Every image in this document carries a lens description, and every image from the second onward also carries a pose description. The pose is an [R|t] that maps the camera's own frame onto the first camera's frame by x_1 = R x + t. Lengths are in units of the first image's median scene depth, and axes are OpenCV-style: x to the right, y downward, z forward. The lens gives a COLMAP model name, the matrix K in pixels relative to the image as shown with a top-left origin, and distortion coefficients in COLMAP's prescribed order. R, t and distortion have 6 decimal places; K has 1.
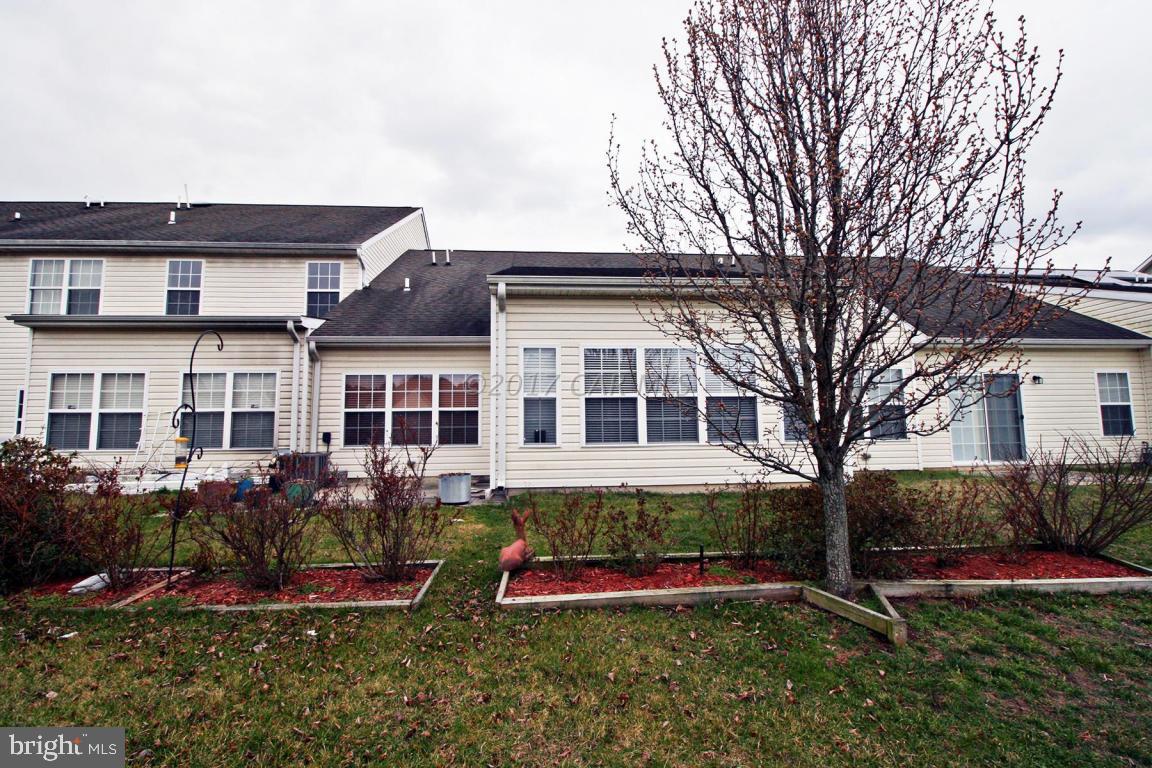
lens RADIAL K [[522.6, 0, 591.9], [0, 522.6, 389.6], [0, 0, 1]] dist [-0.001037, -0.000052]
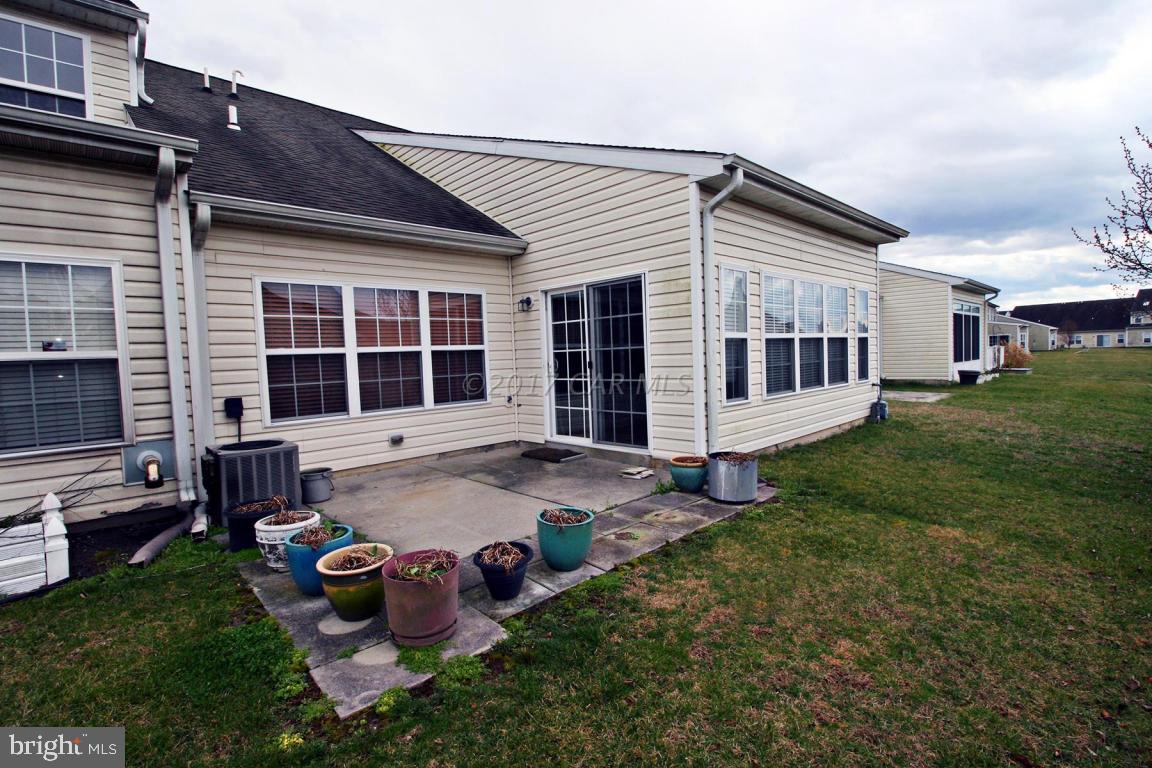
lens RADIAL K [[527.4, 0, 581.0], [0, 527.4, 380.0], [0, 0, 1]] dist [-0.001326, -0.011256]
pose [[0.782251, -0.044588, 0.621366, -0.567946], [-0.034473, 0.992809, 0.114641, -0.002846], [-0.622009, -0.111098, 0.775088, 0.417131]]
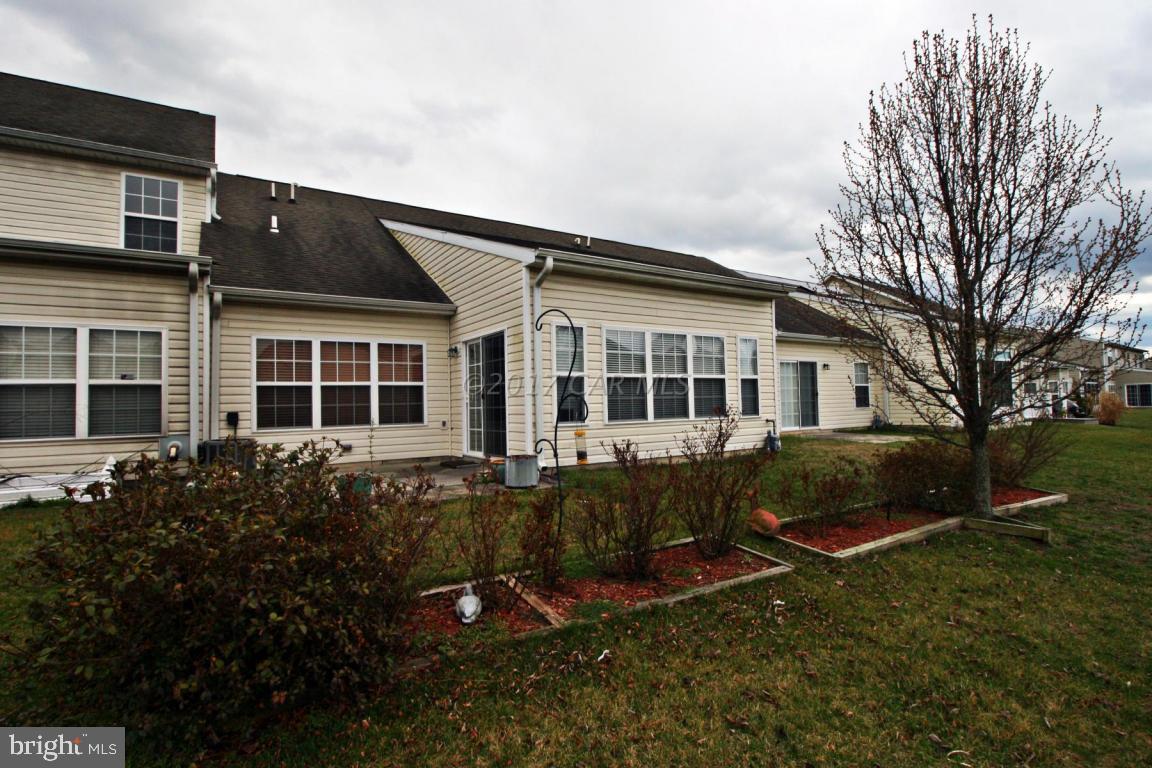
lens RADIAL K [[540.3, 0, 578.7], [0, 540.3, 386.1], [0, 0, 1]] dist [0.000120, -0.012178]
pose [[0.885978, 0.010254, 0.463615, -0.431453], [-0.034518, 0.998440, 0.043881, -0.009231], [-0.462442, -0.054881, 0.884950, 0.060408]]
